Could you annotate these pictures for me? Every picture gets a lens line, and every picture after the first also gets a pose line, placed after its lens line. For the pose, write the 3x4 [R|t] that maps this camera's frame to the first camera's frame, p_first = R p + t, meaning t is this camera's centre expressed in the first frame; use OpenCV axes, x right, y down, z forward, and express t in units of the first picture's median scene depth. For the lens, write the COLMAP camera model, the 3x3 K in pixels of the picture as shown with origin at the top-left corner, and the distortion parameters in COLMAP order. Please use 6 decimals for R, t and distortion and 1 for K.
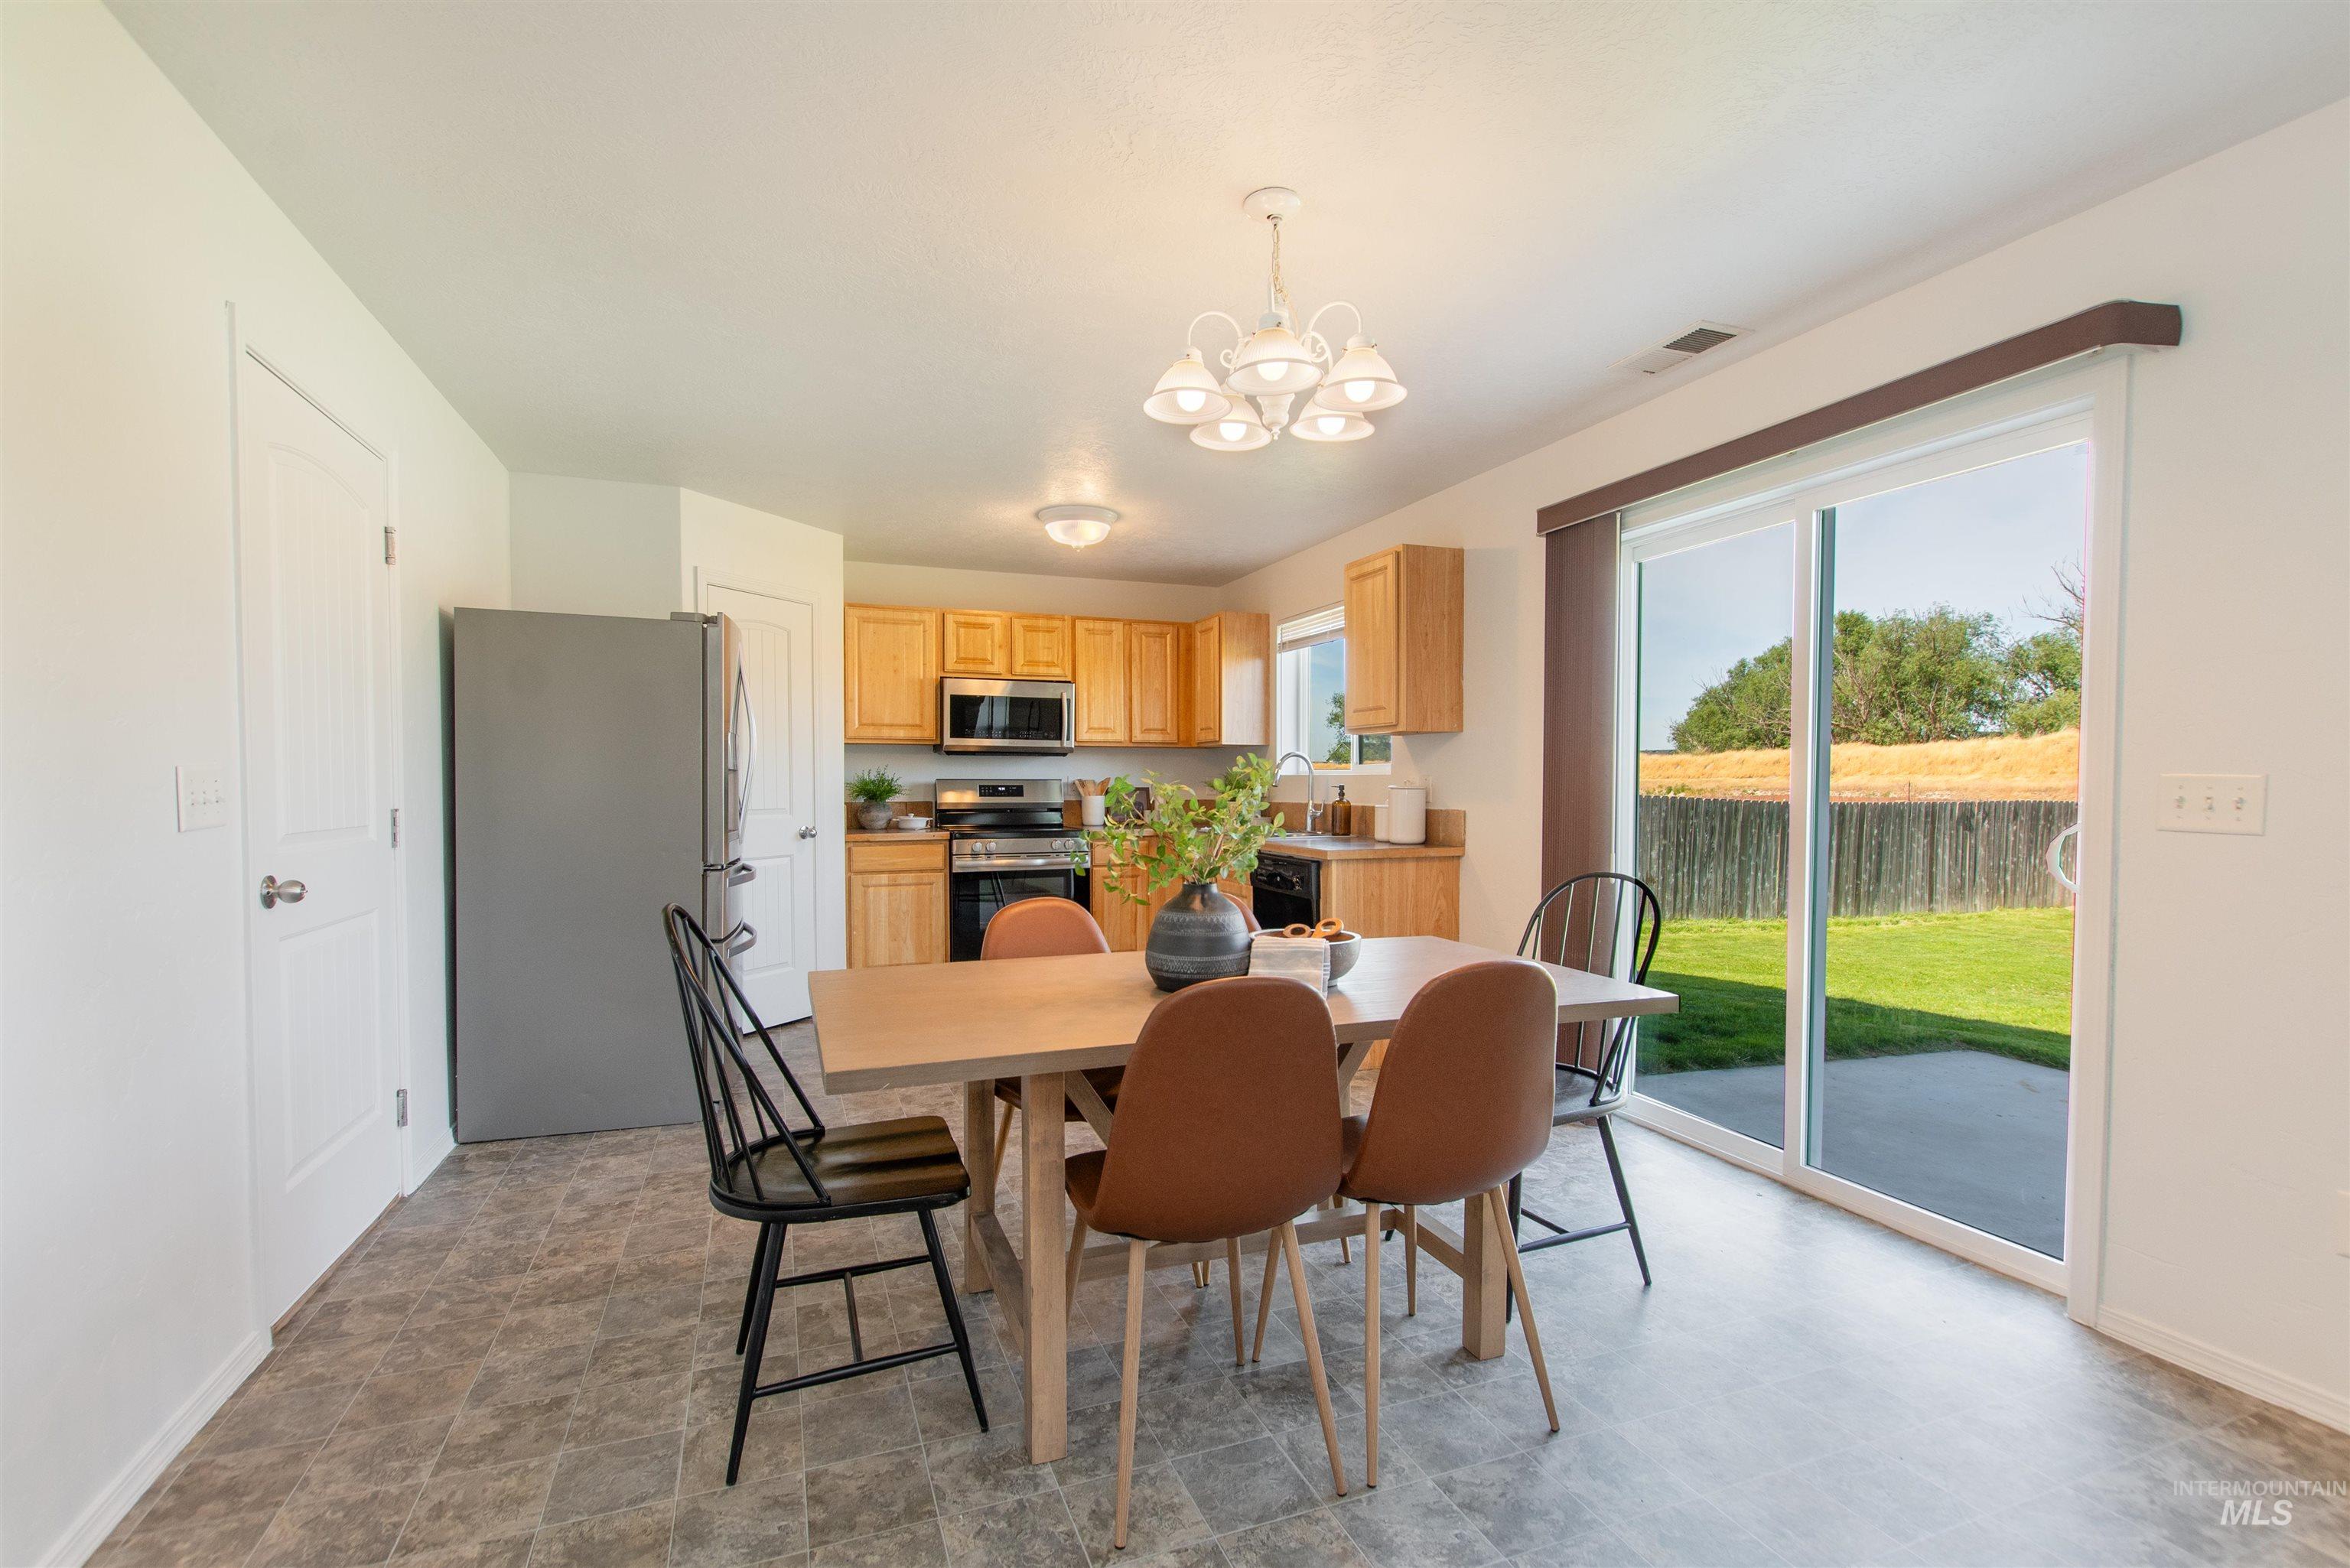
lens RADIAL K [[1050.1, 0, 1171.8], [0, 1050.1, 819.8], [0, 0, 1]] dist [0.000999, 0.000787]
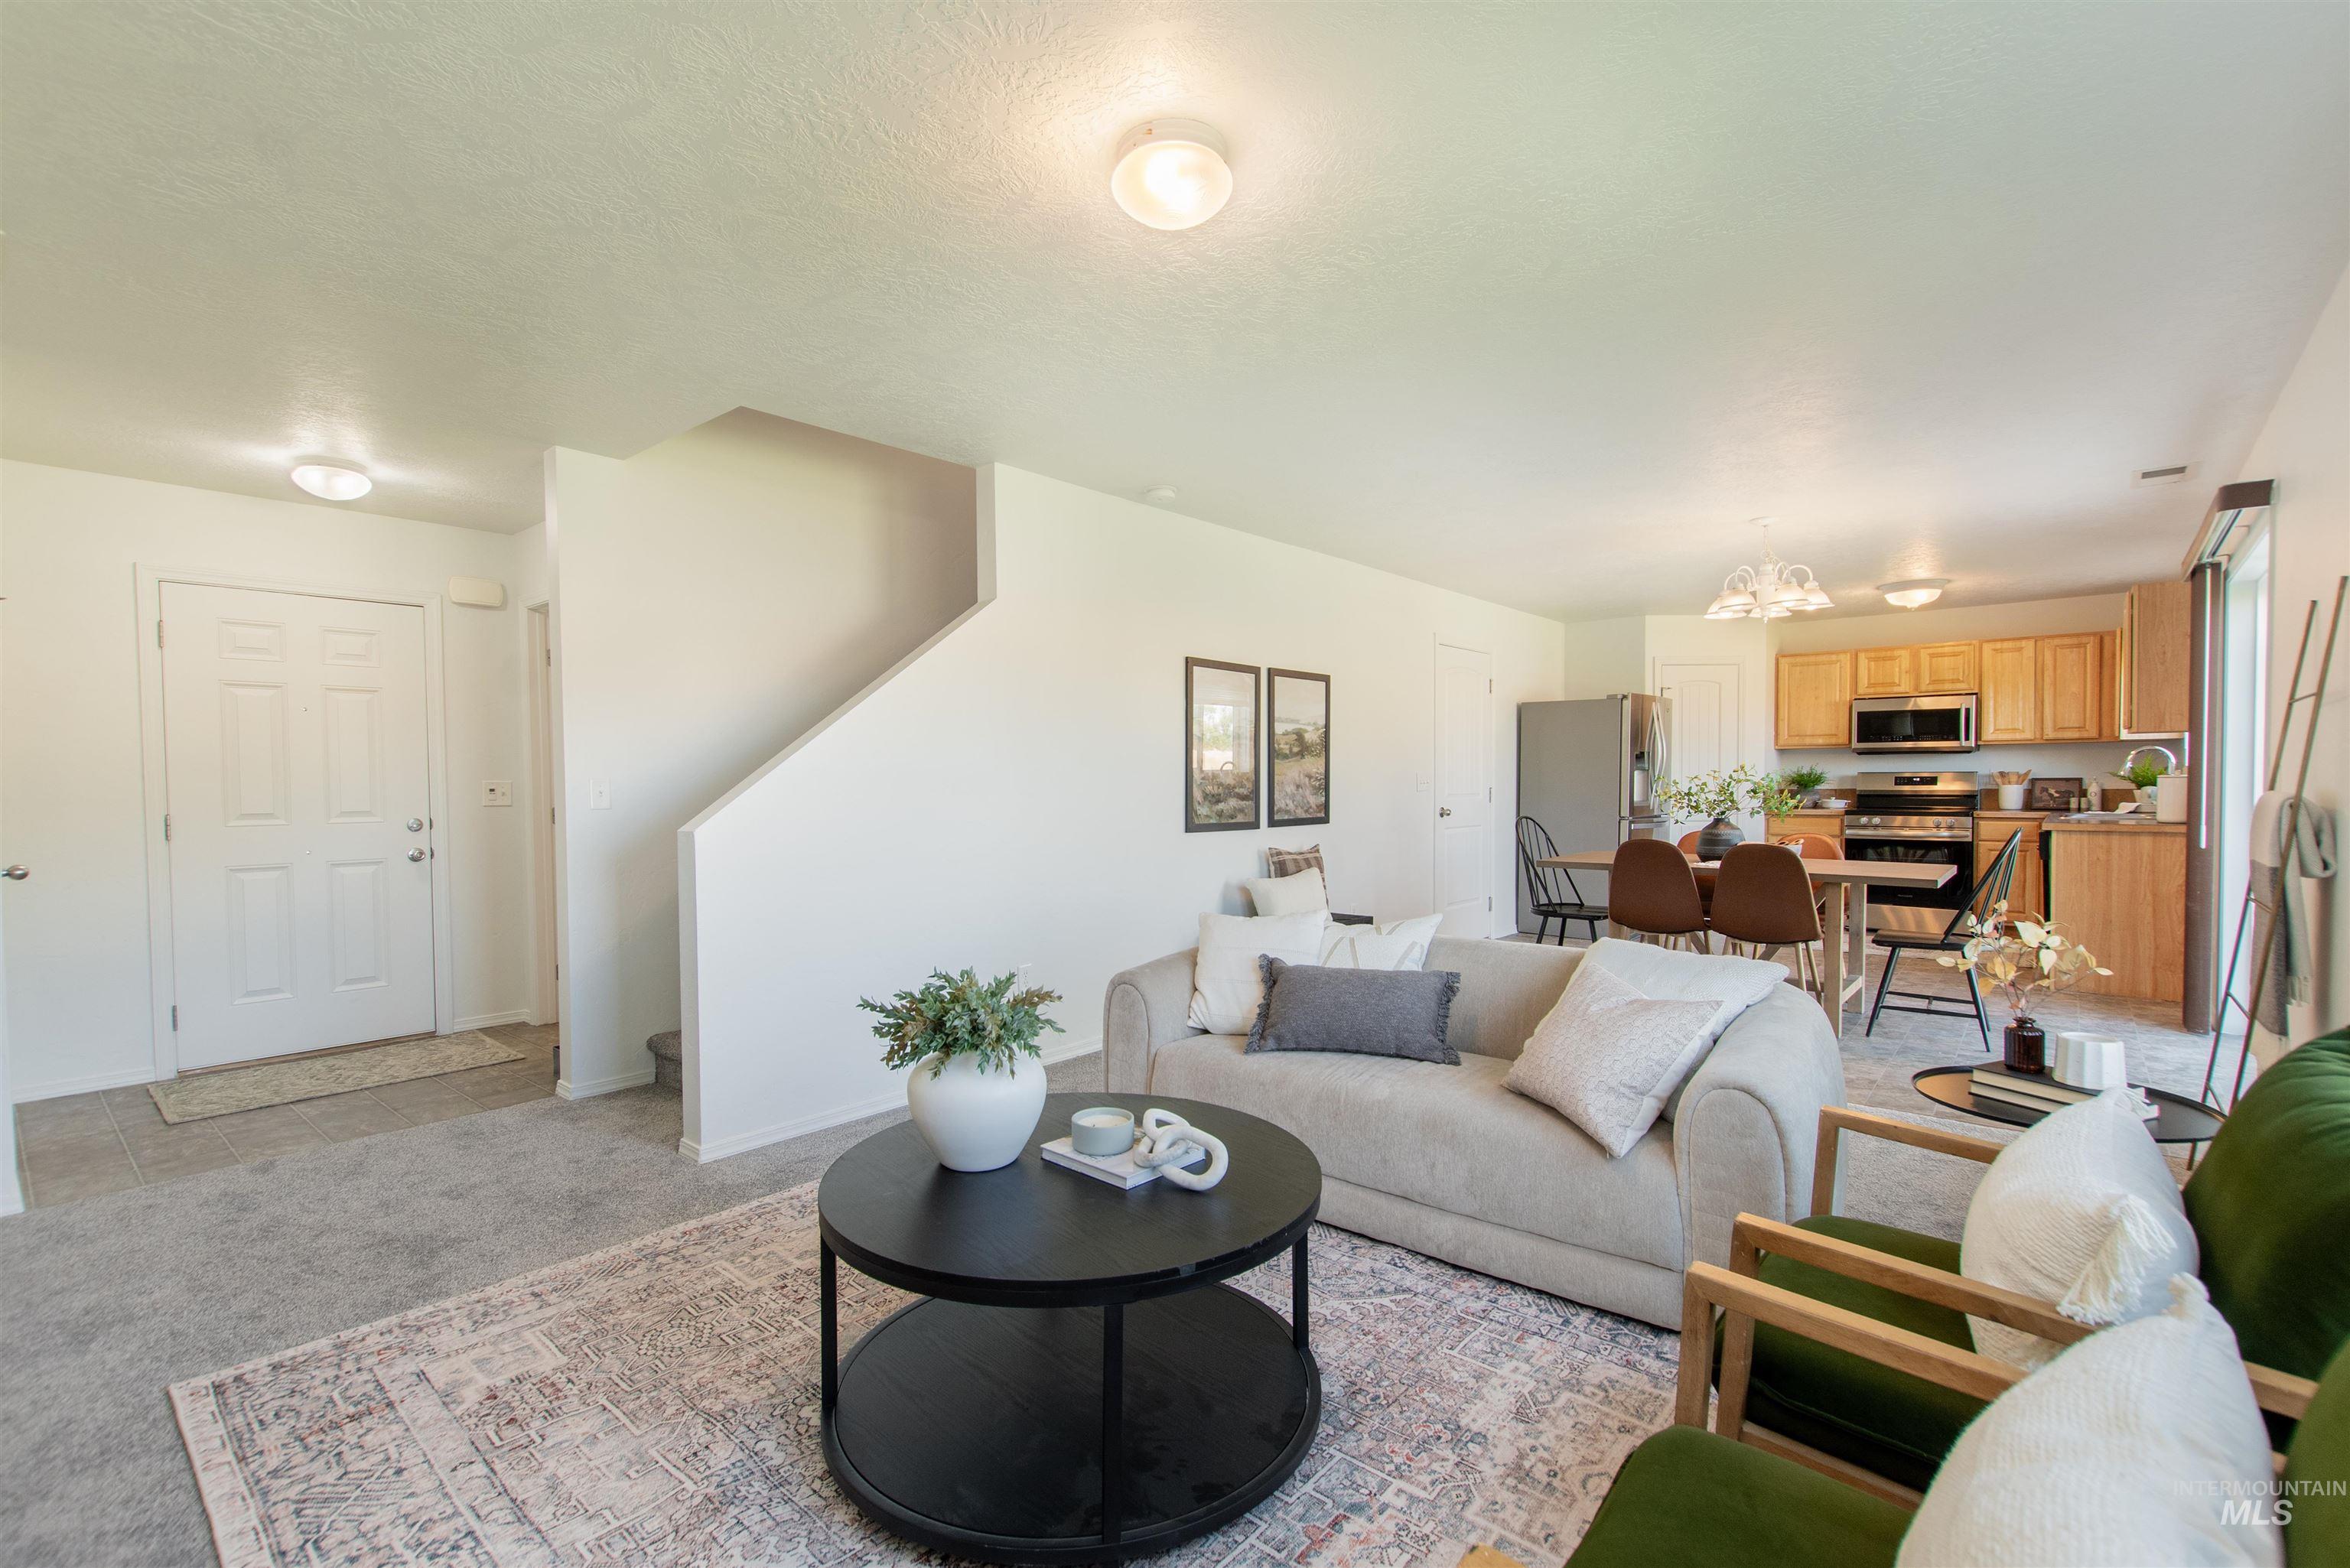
lens RADIAL K [[1048.7, 0, 1153.3], [0, 1048.7, 812.3], [0, 0, 1]] dist [0.002371, 0.000427]
pose [[0.468741, 0.021614, -0.883071, 0.564018], [-0.024005, 0.999643, 0.011725, 0.019423], [0.883010, 0.015702, 0.469092, -0.458478]]
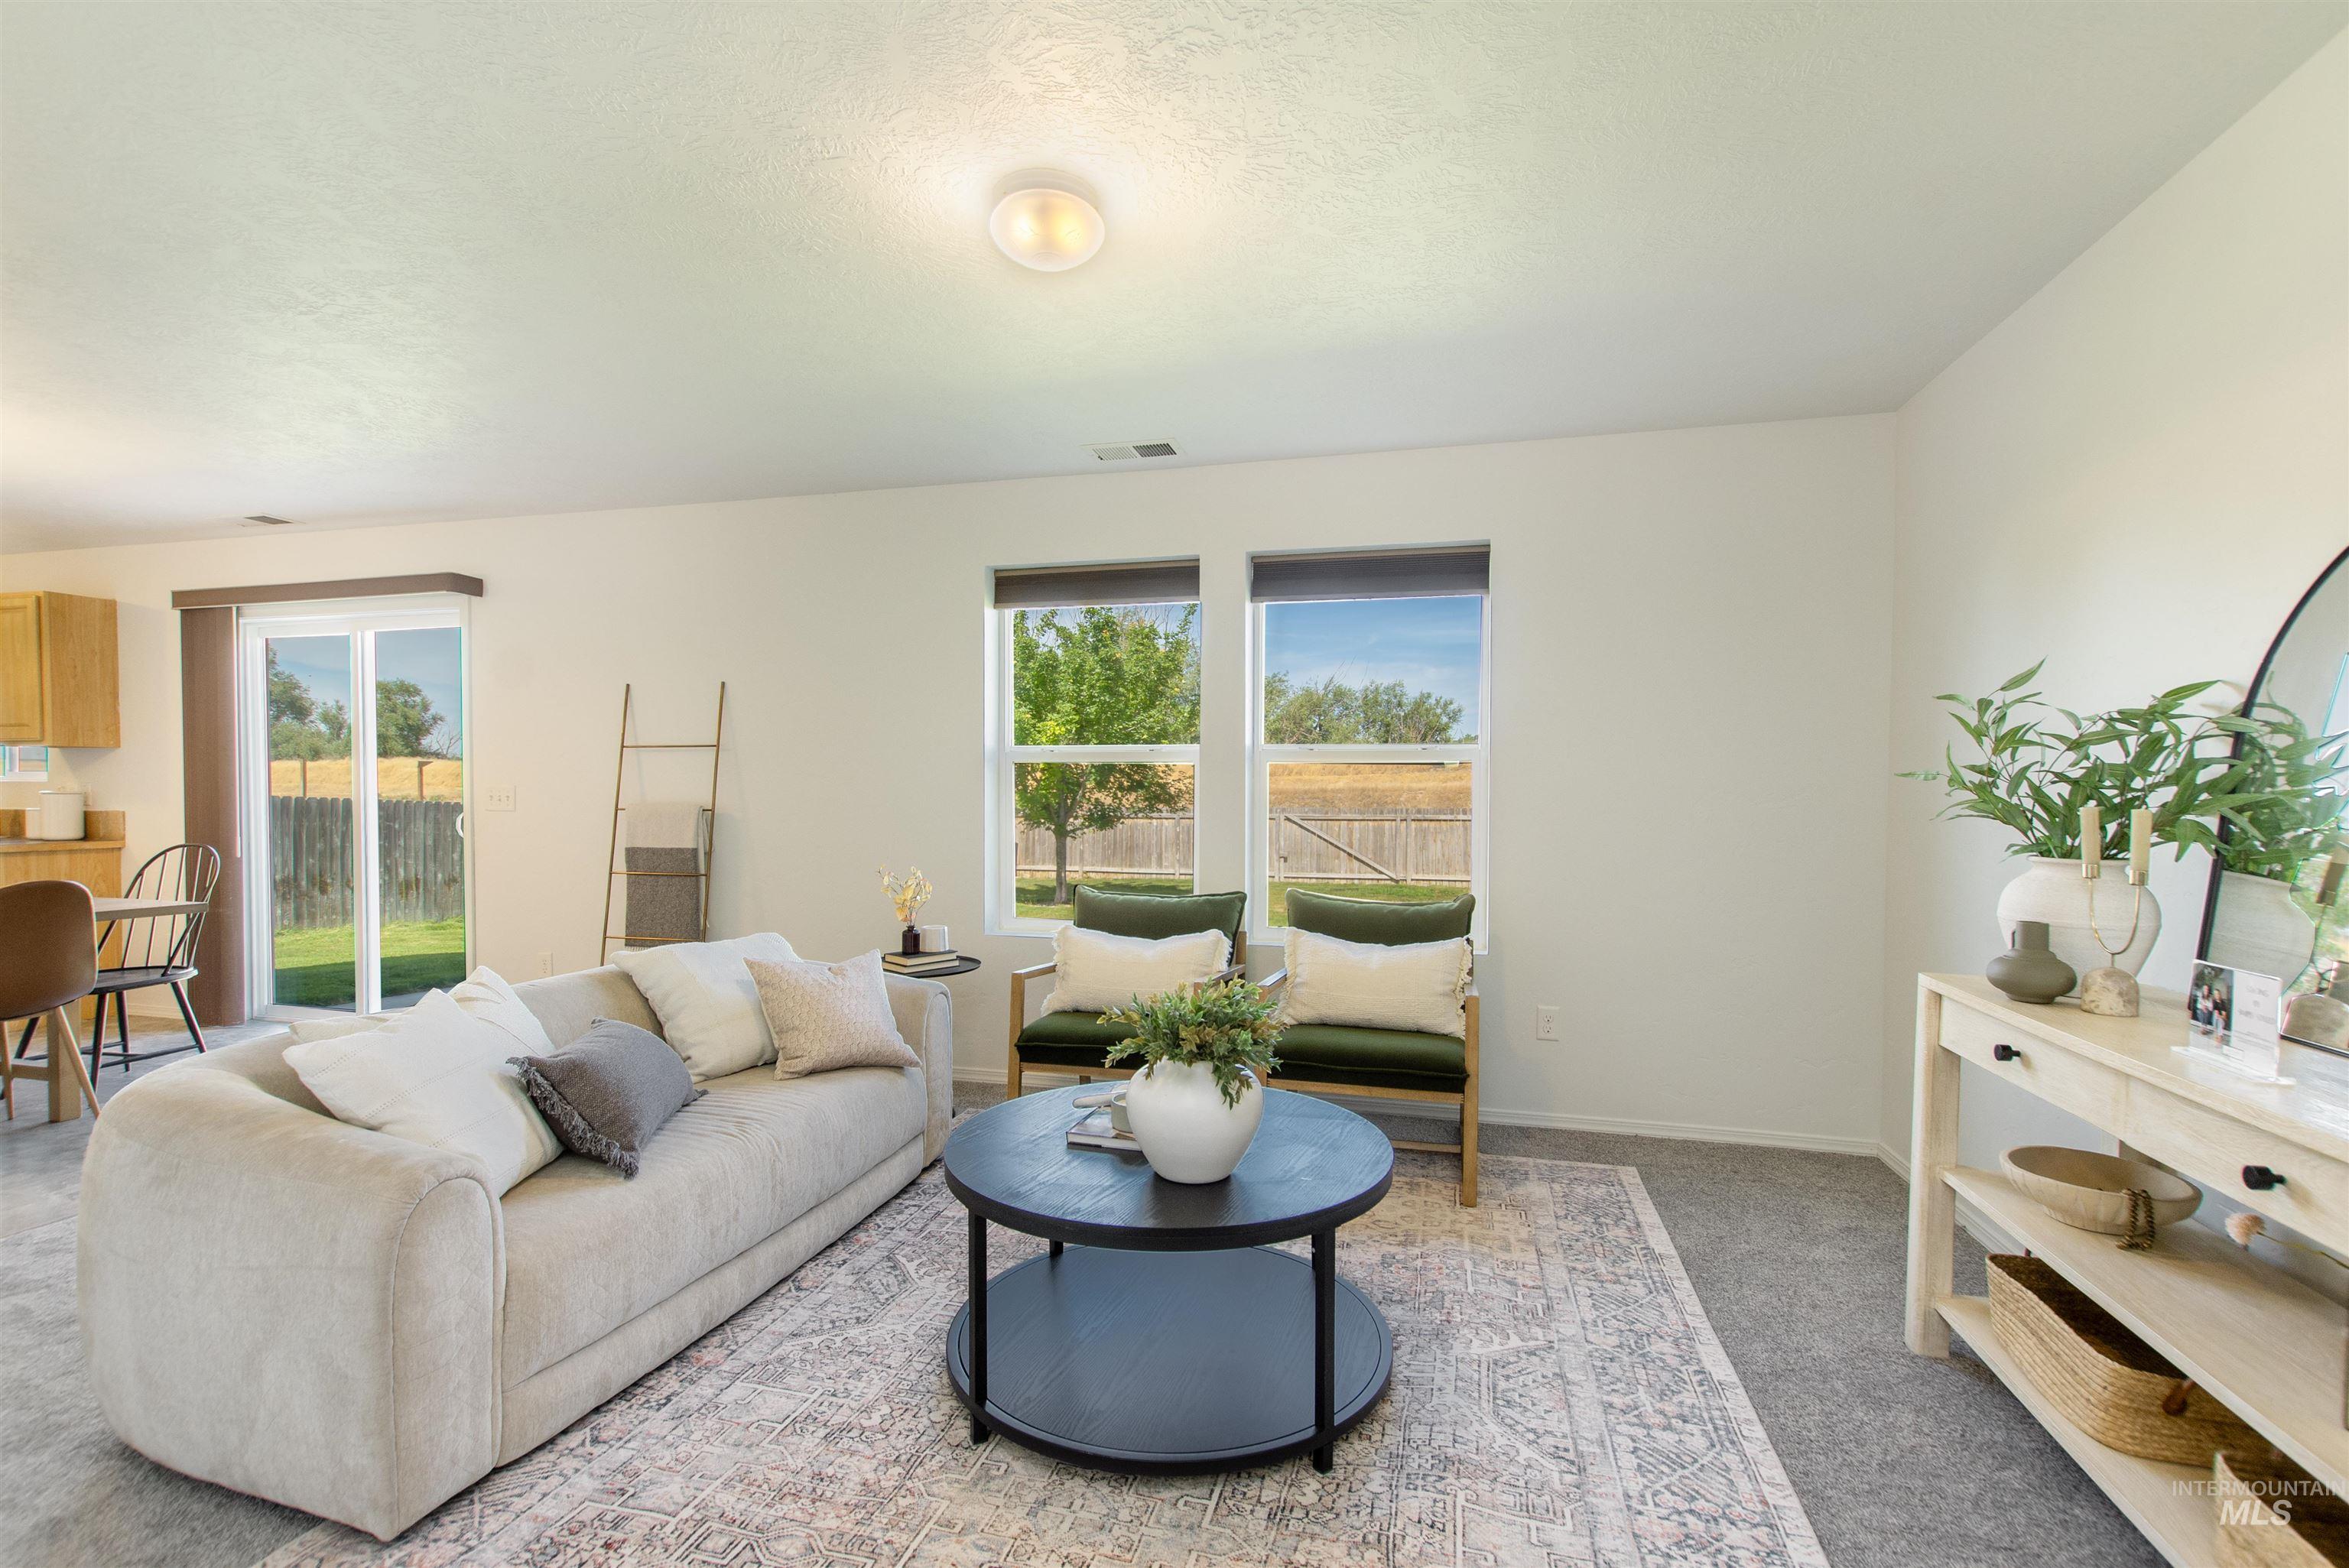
lens RADIAL K [[1065.4, 0, 1167.4], [0, 1065.4, 814.5], [0, 0, 1]] dist [0.001873, 0.000054]
pose [[0.581028, -0.016191, 0.813722, -0.023287], [0.027841, 0.999612, 0.000011, 0.021686], [-0.813407, 0.022648, 0.581254, -0.540536]]
